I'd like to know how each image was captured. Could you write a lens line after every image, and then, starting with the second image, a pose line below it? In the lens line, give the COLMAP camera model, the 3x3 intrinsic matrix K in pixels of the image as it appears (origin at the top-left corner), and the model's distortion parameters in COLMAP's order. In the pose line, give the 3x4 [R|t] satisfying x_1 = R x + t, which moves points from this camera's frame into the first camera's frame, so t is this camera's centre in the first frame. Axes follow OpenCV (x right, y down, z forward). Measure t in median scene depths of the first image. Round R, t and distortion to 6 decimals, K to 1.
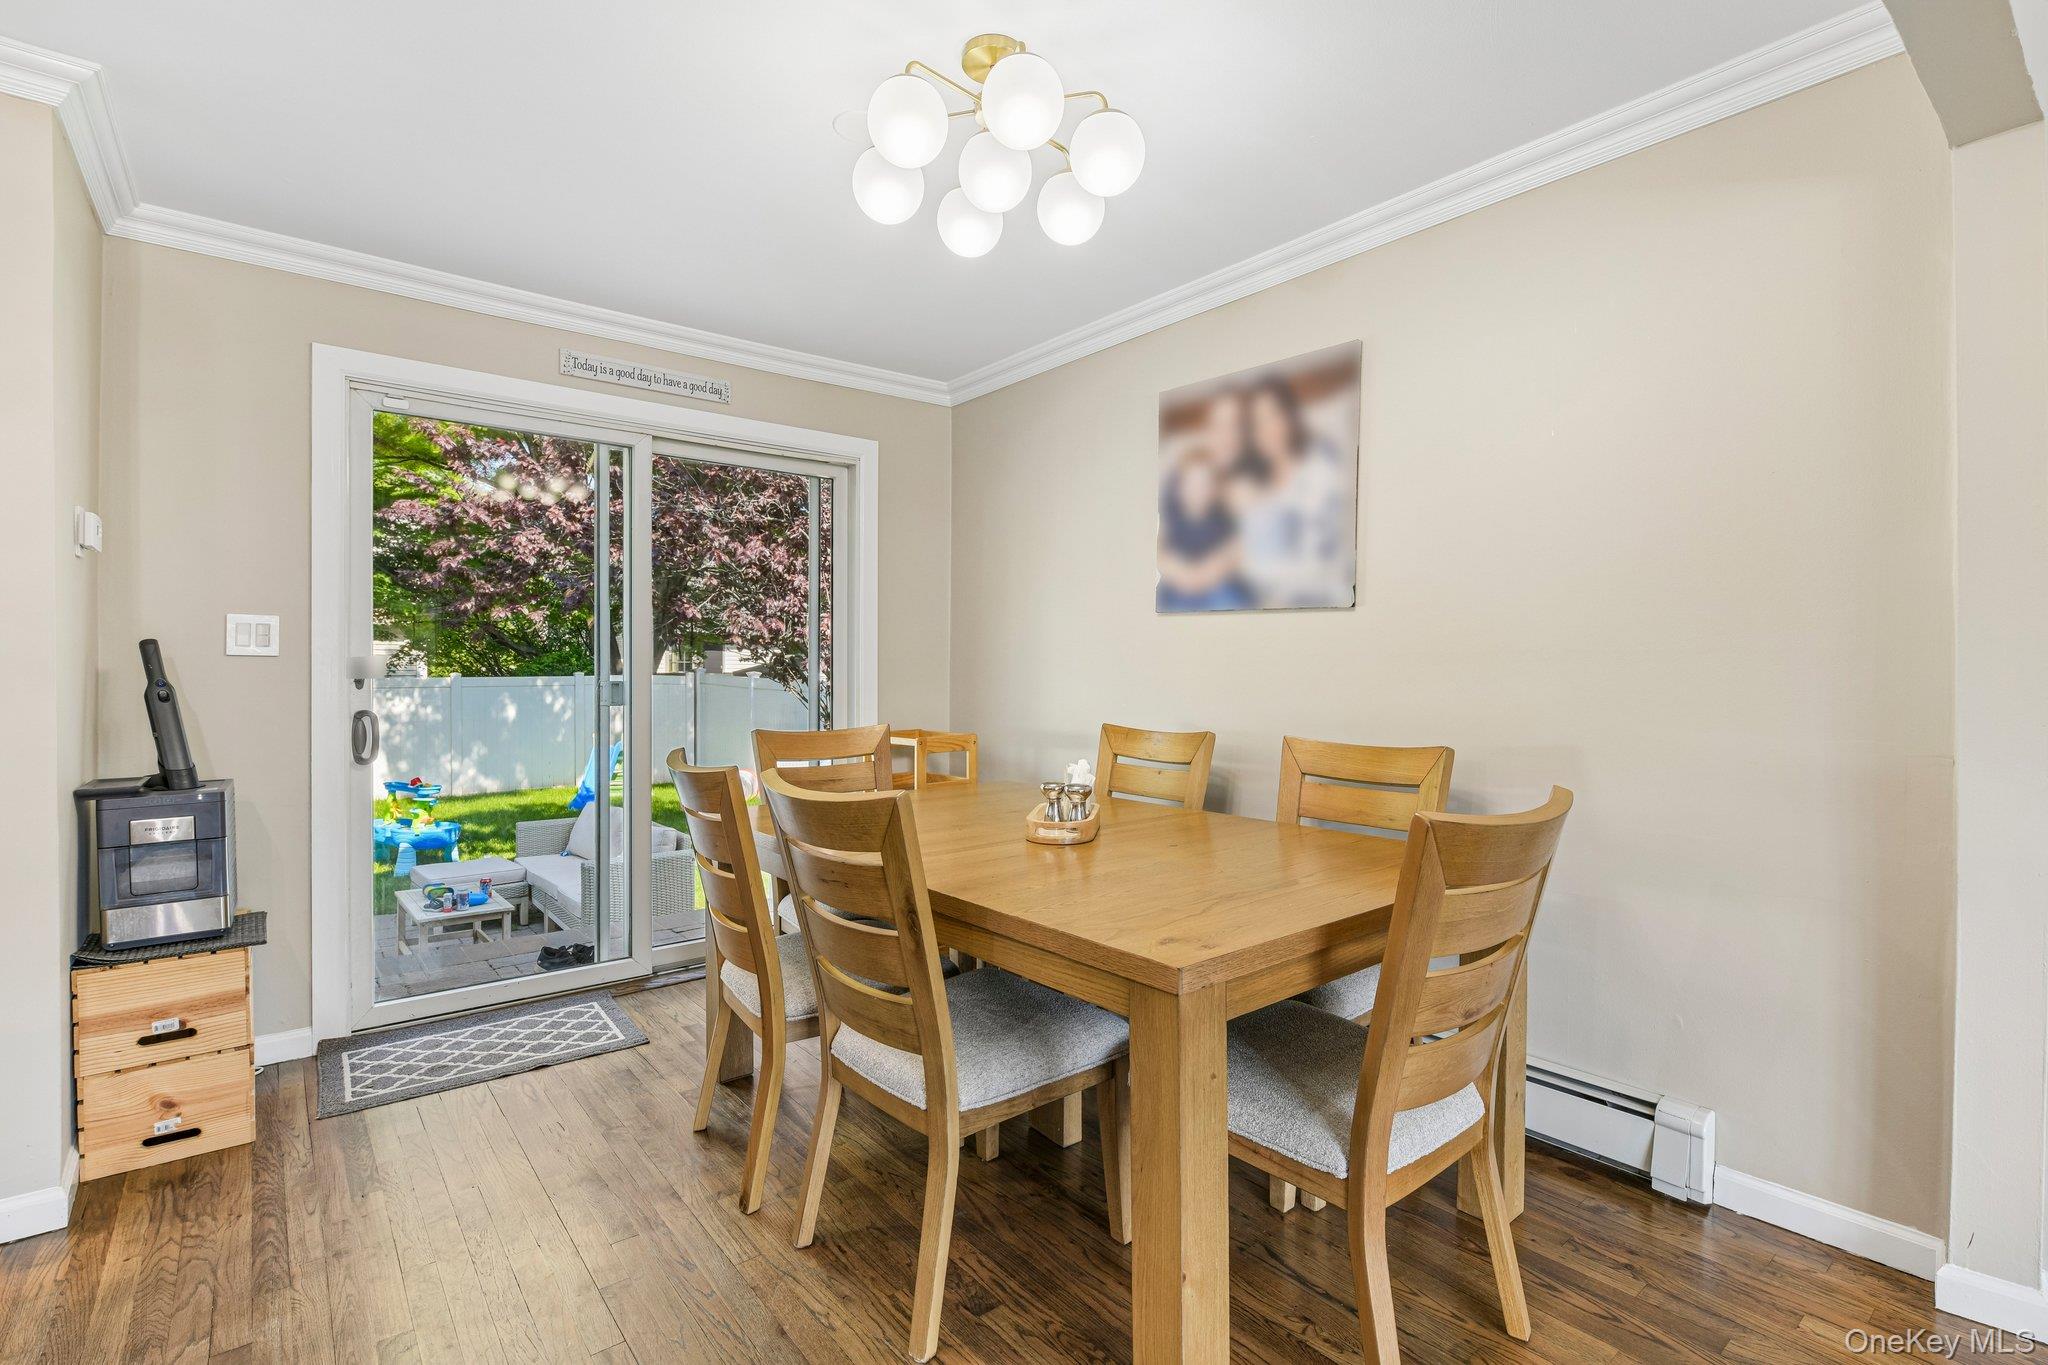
lens RADIAL K [[948.5, 0, 1022.7], [0, 948.5, 683.1], [0, 0, 1]] dist [-0.011154, 0.000151]
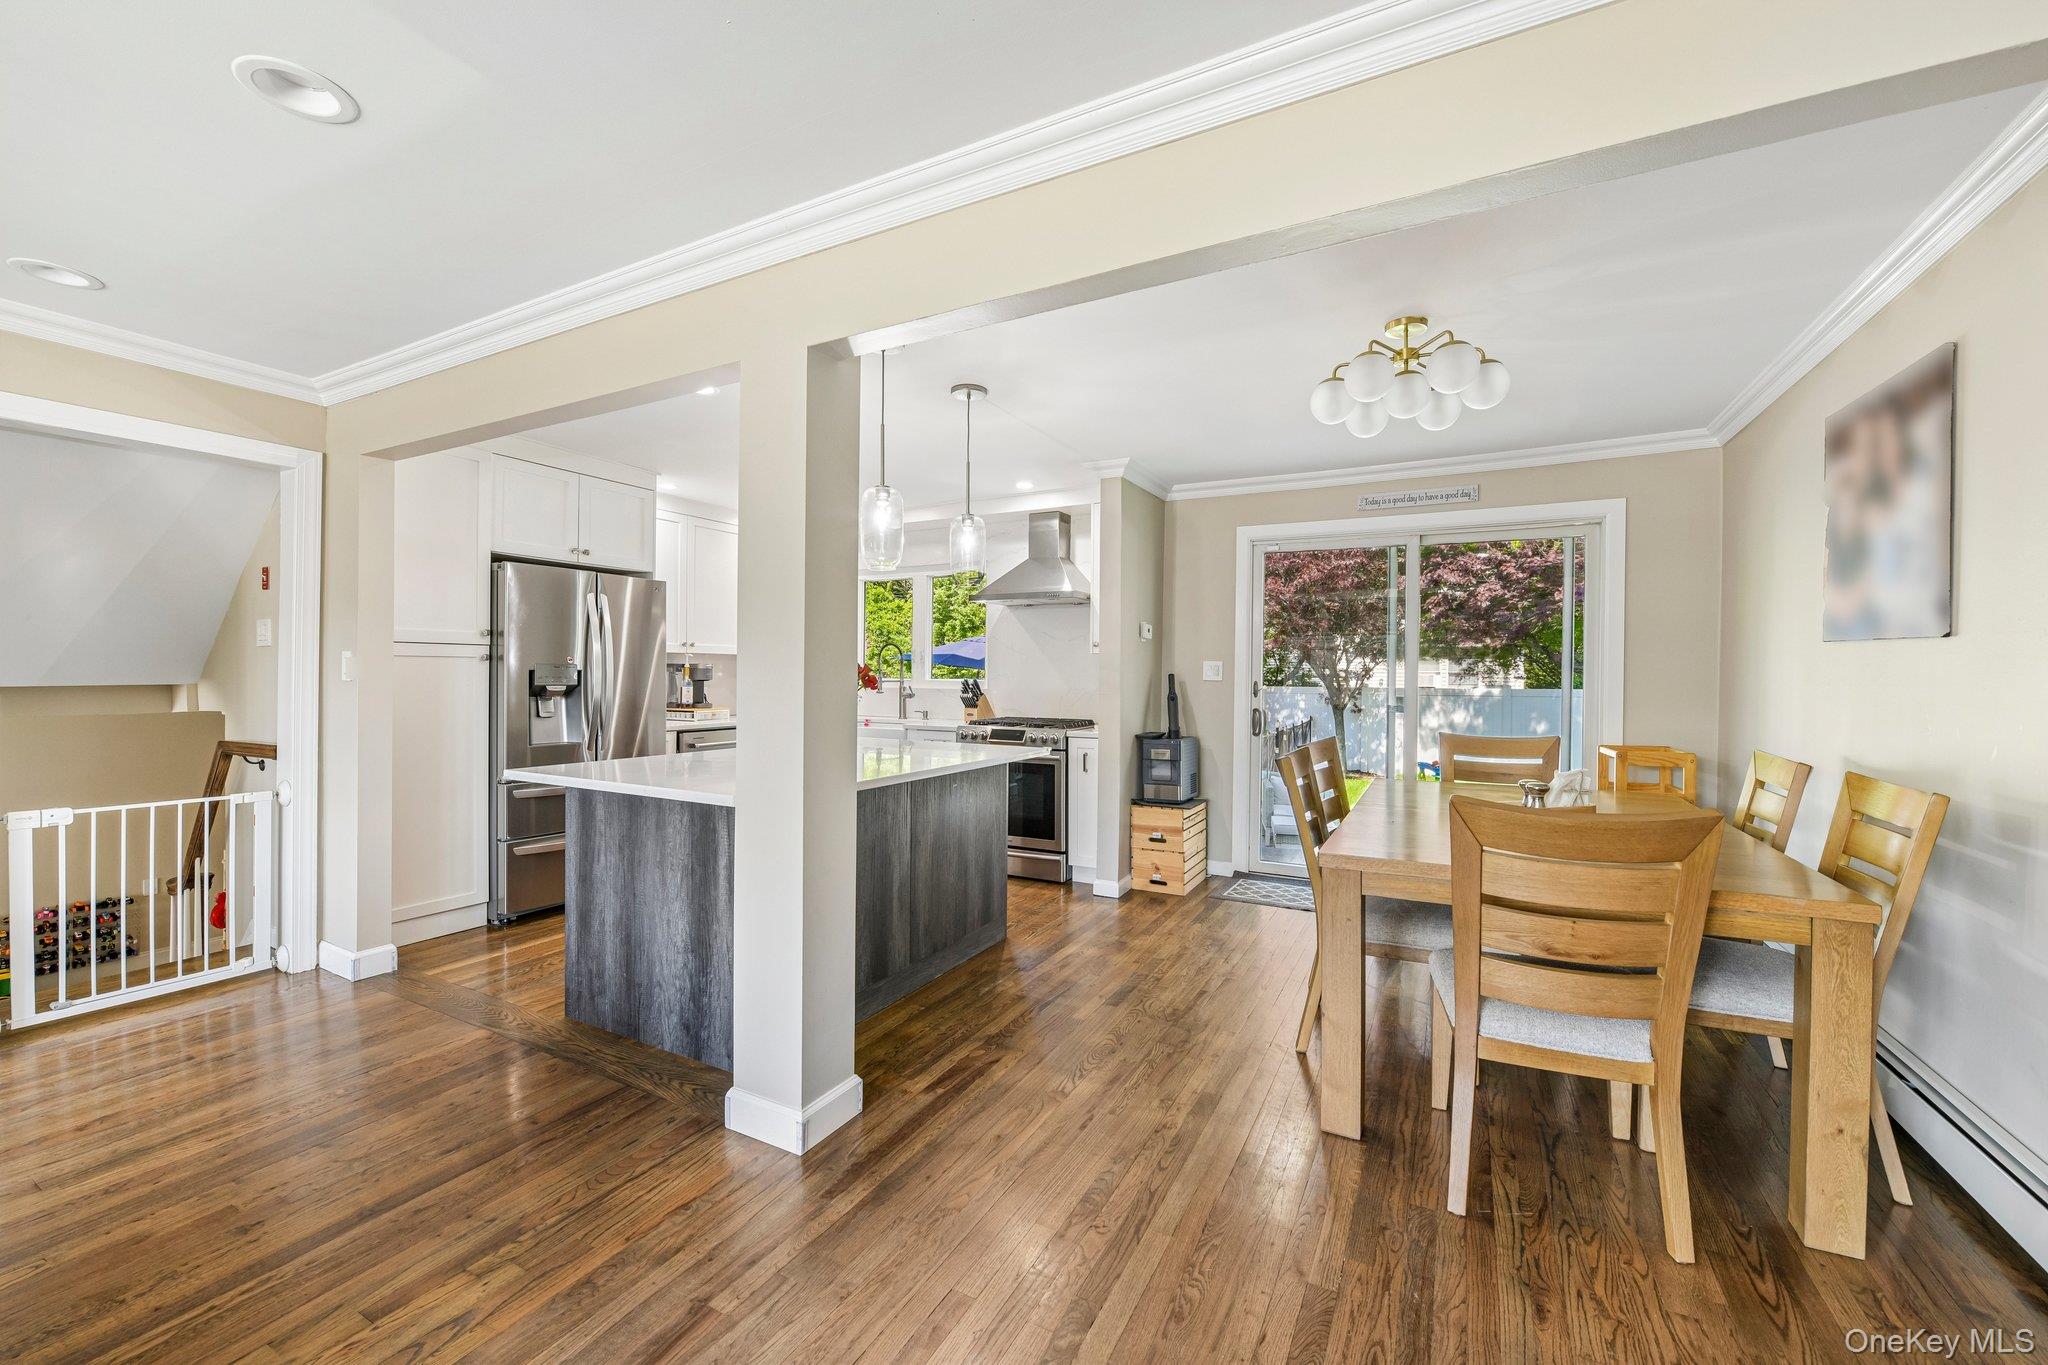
lens RADIAL K [[812.2, 0, 1024.1], [0, 812.2, 678.6], [0, 0, 1]] dist [-0.013220, 0.000617]
pose [[0.392831, 0.005463, -0.919594, 0.696276], [-0.019220, 0.999813, -0.002270, -0.020466], [0.919410, 0.018566, 0.392862, -0.111844]]
